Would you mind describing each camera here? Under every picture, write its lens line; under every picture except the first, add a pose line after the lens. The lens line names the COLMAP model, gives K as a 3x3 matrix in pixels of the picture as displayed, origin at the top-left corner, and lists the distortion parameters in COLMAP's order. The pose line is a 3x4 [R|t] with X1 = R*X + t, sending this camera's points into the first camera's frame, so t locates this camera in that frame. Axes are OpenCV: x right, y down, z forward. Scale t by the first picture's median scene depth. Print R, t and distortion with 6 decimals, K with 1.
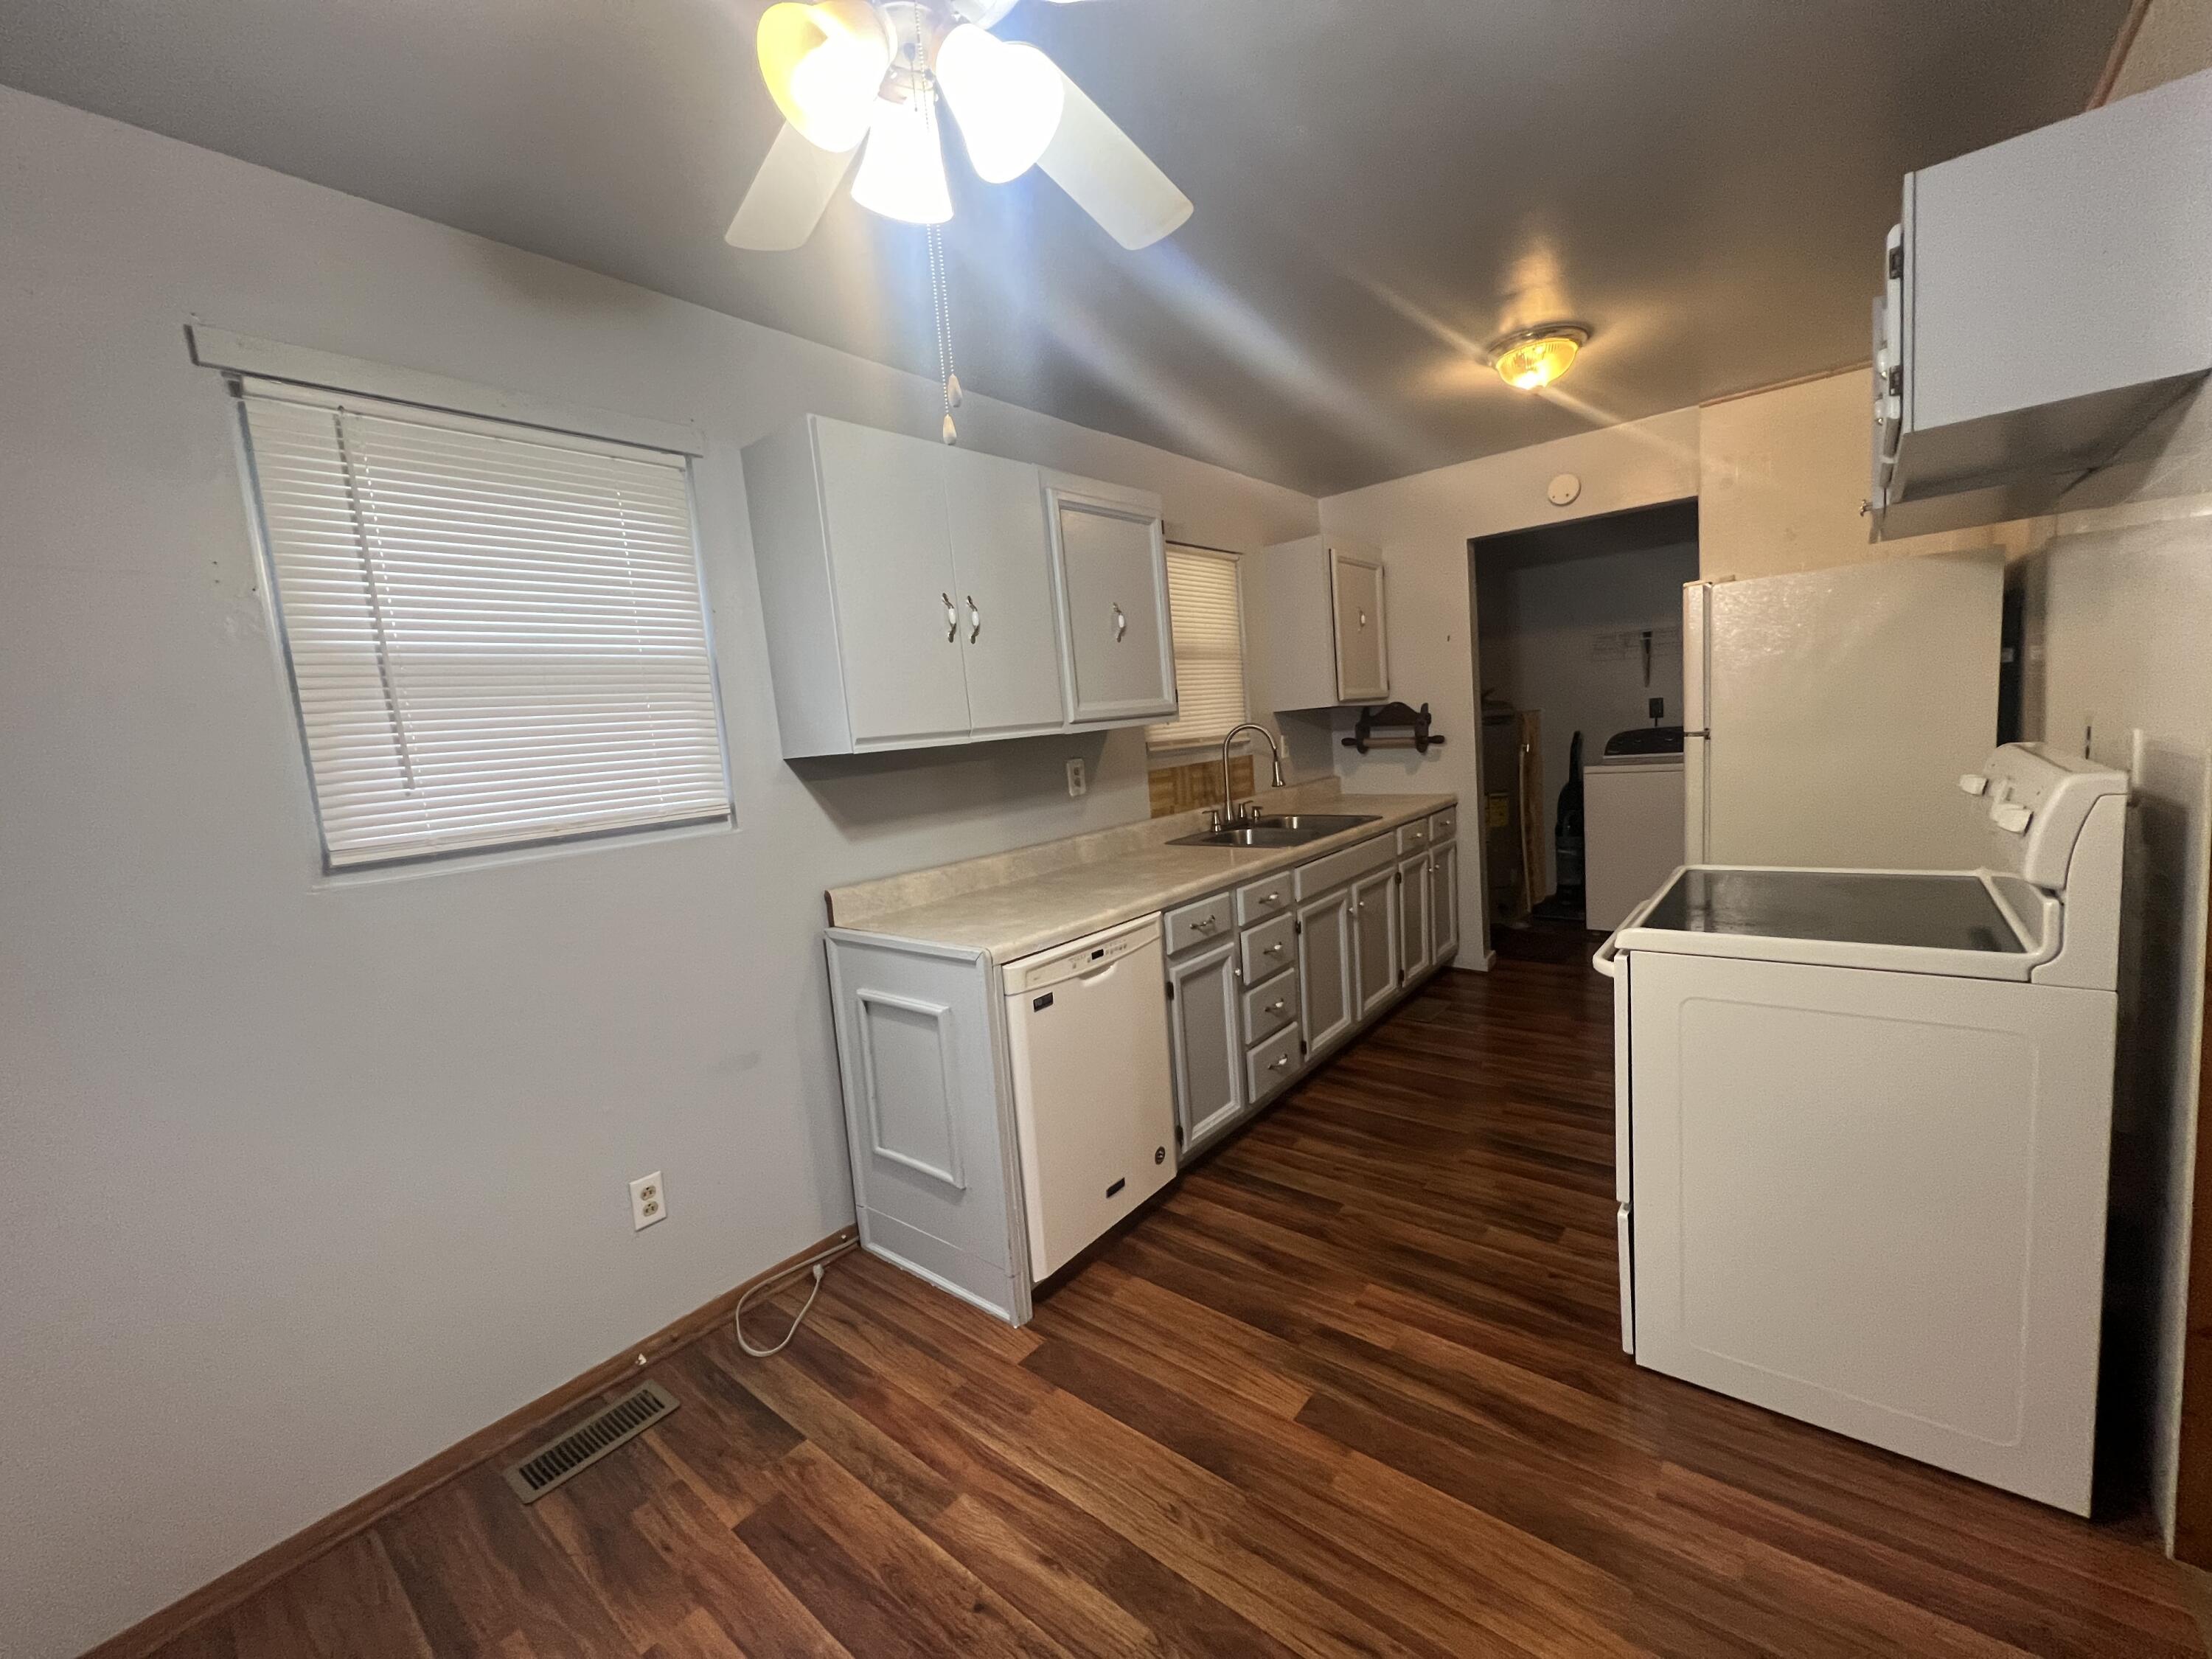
lens RADIAL K [[885.5, 0, 1106.8], [0, 885.5, 834.8], [0, 0, 1]] dist [0.000415, 0.000578]
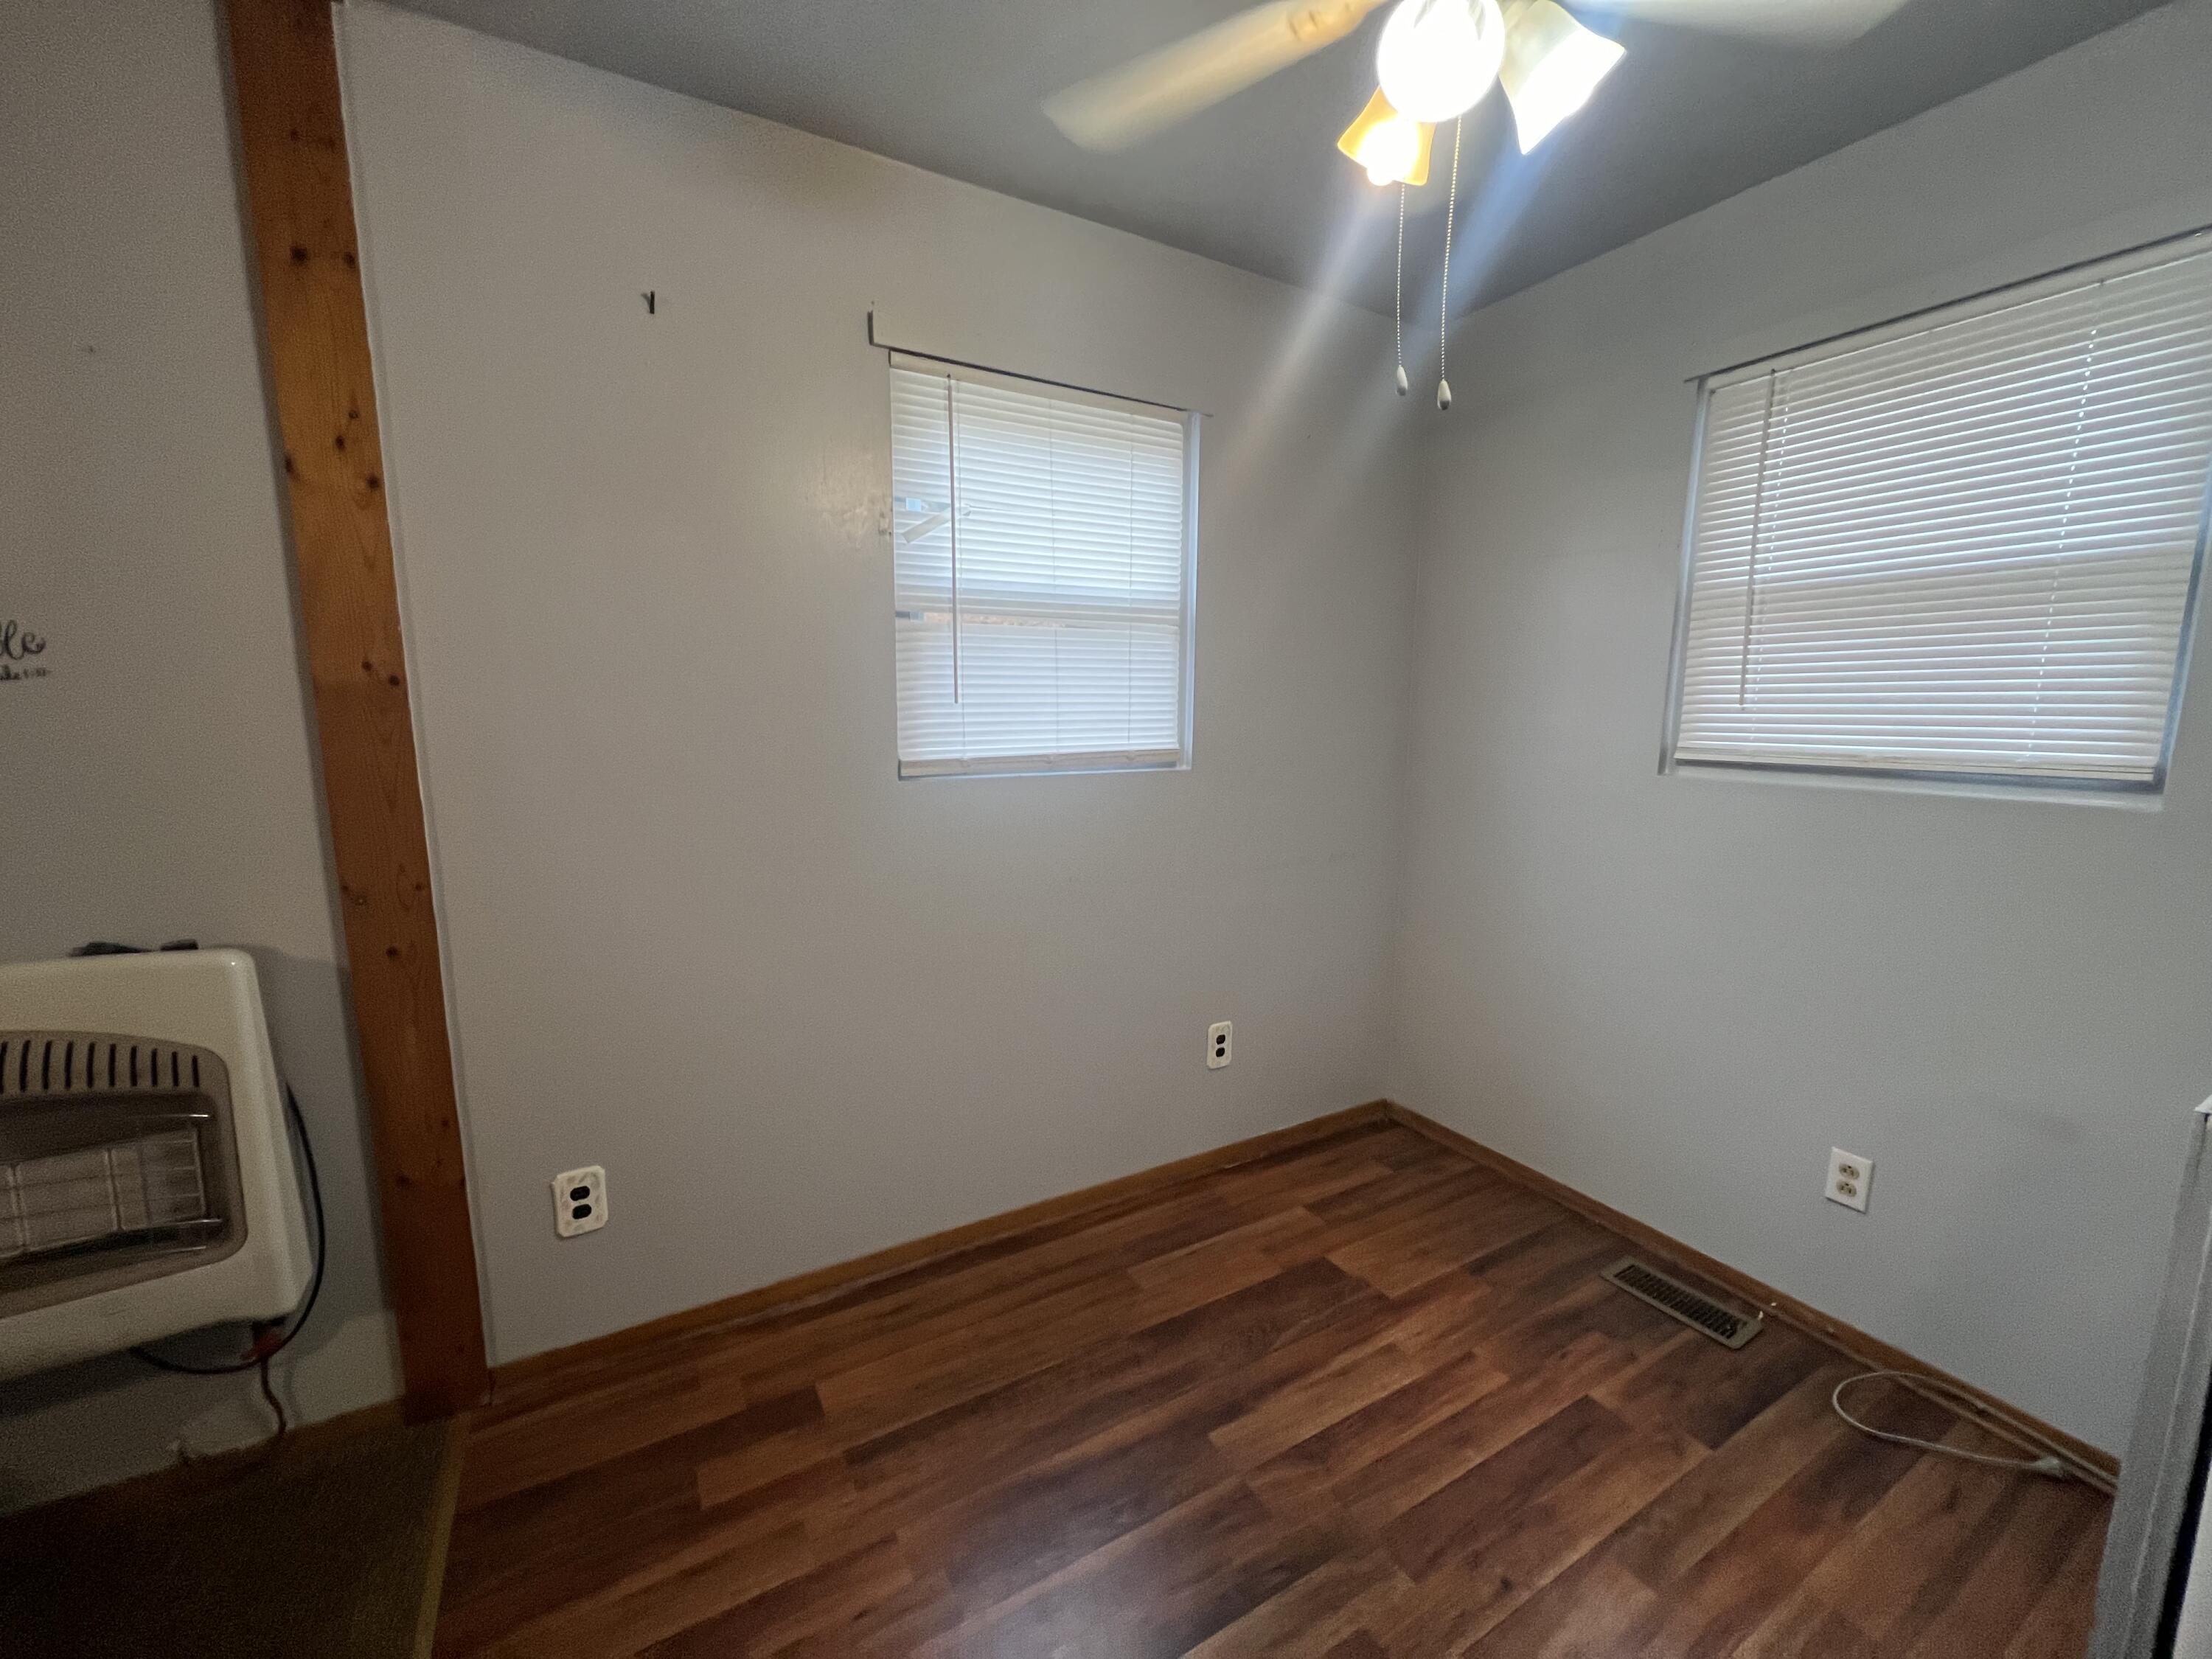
lens RADIAL K [[885.5, 0, 1106.8], [0, 885.5, 834.8], [0, 0, 1]] dist [0.000415, 0.000578]
pose [[-0.348576, 0.218940, -0.911351, 0.600608], [-0.081523, 0.961568, 0.262185, -0.125053], [0.933729, 0.165687, -0.317331, 0.626080]]
